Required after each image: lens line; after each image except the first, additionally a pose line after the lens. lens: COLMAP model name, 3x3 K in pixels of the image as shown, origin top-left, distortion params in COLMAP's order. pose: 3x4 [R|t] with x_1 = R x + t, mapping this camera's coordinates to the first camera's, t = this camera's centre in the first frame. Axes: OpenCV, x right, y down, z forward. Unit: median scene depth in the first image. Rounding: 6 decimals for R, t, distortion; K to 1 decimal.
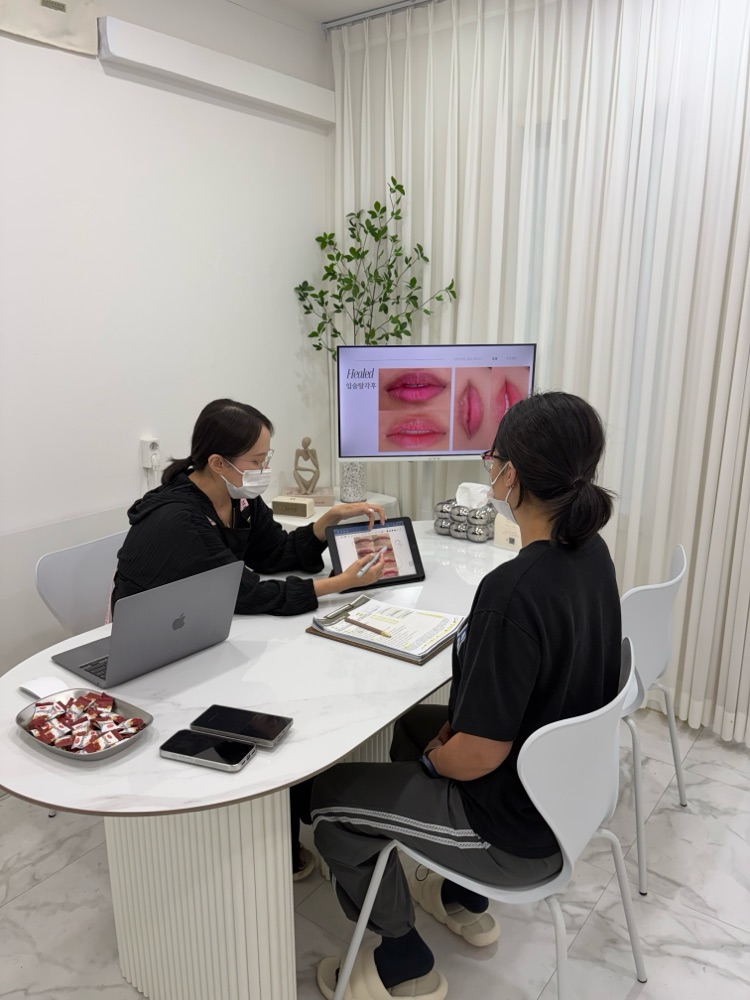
lens RADIAL K [[766.3, 0, 375.0], [0, 766.3, 500.0], [0, 0, 1]] dist [0.007508, 0.002952]
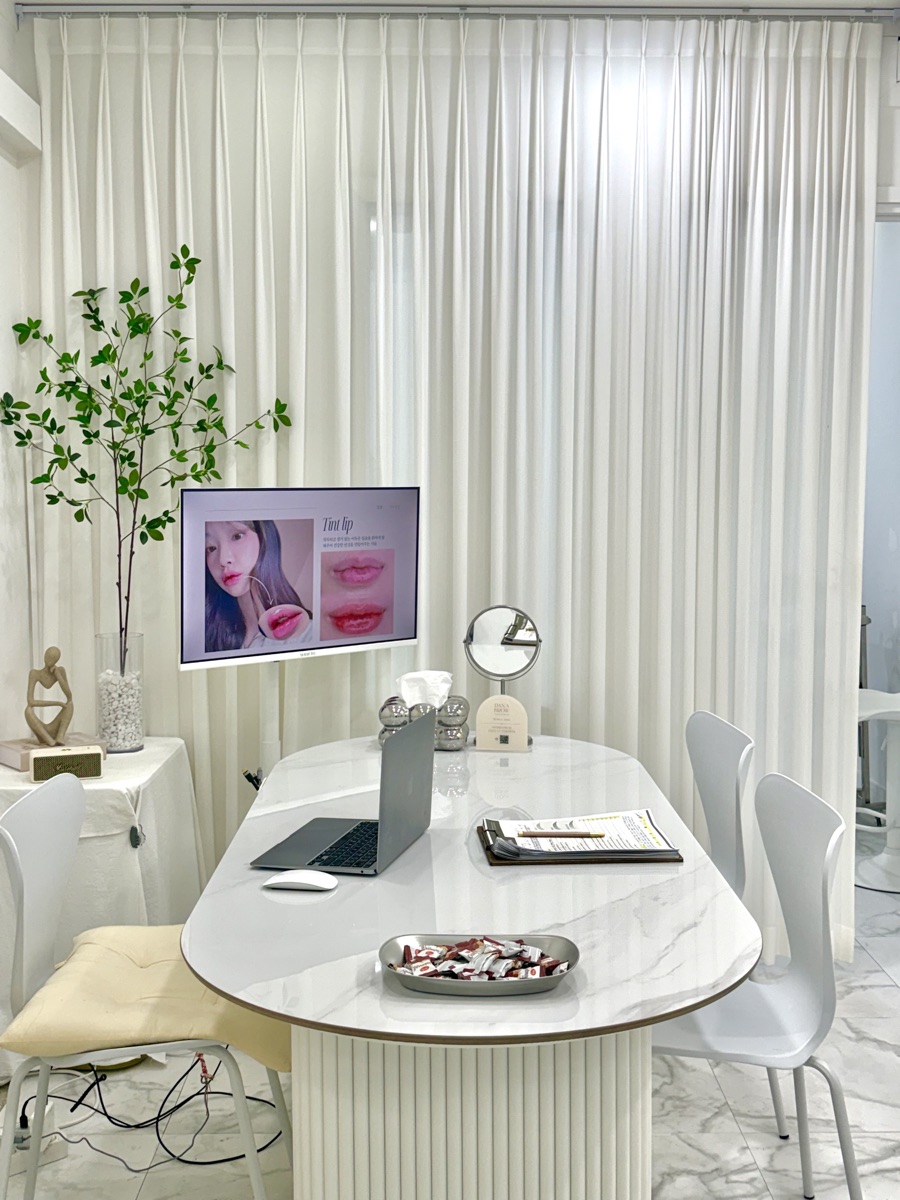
lens RADIAL K [[1361.7, 0, 432.1], [0, 1361.7, 584.7], [0, 0, 1]] dist [0.178904, -0.419799]
pose [[0.802710, -0.047023, 0.594513, -0.495162], [0.143291, 0.982891, -0.115729, 0.036637], [-0.578900, 0.178086, 0.795714, -0.028209]]
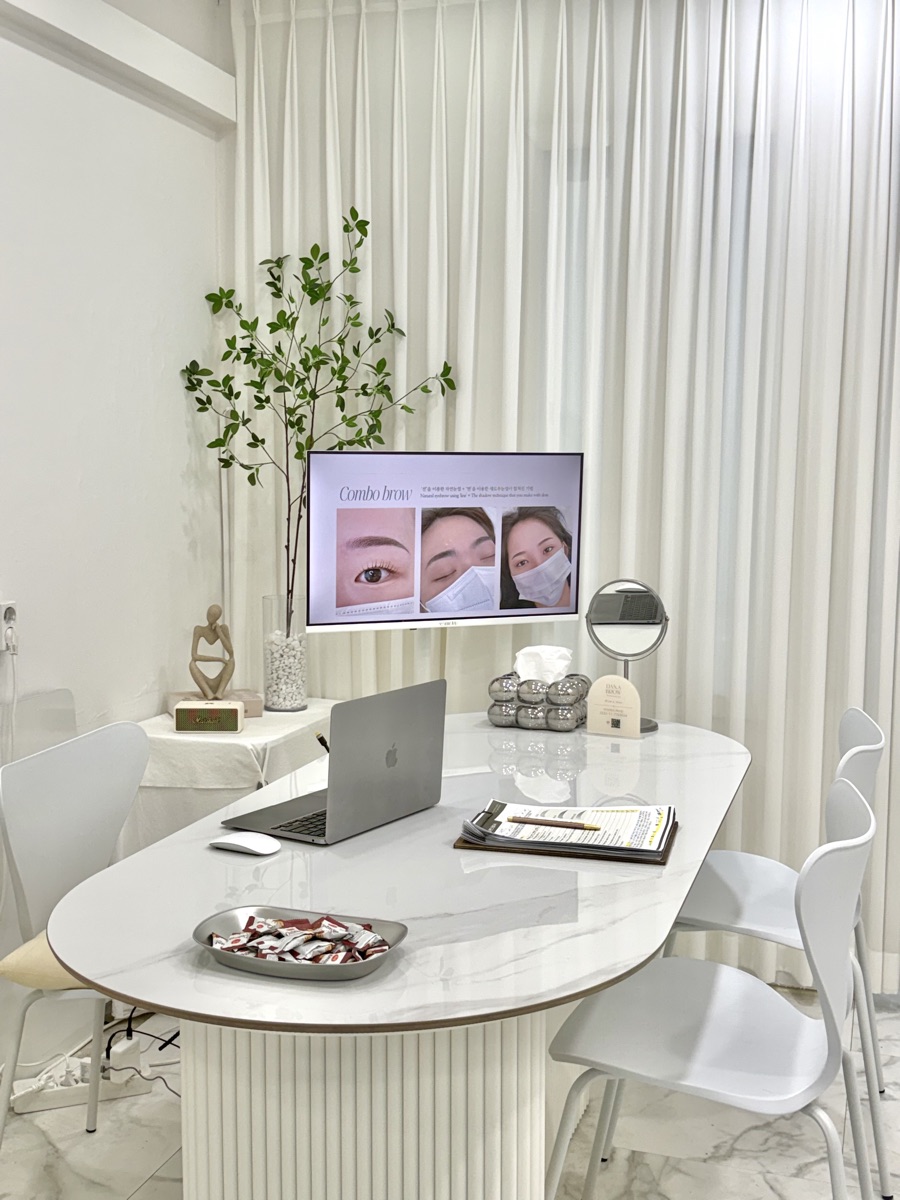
lens RADIAL K [[1354.1, 0, 432.2], [0, 1354.1, 599.4], [0, 0, 1]] dist [0.149827, -0.306639]
pose [[0.951369, -0.023647, 0.307146, -0.264031], [0.066133, 0.989481, -0.128664, 0.066939], [-0.300872, 0.142719, 0.942925, -0.086077]]
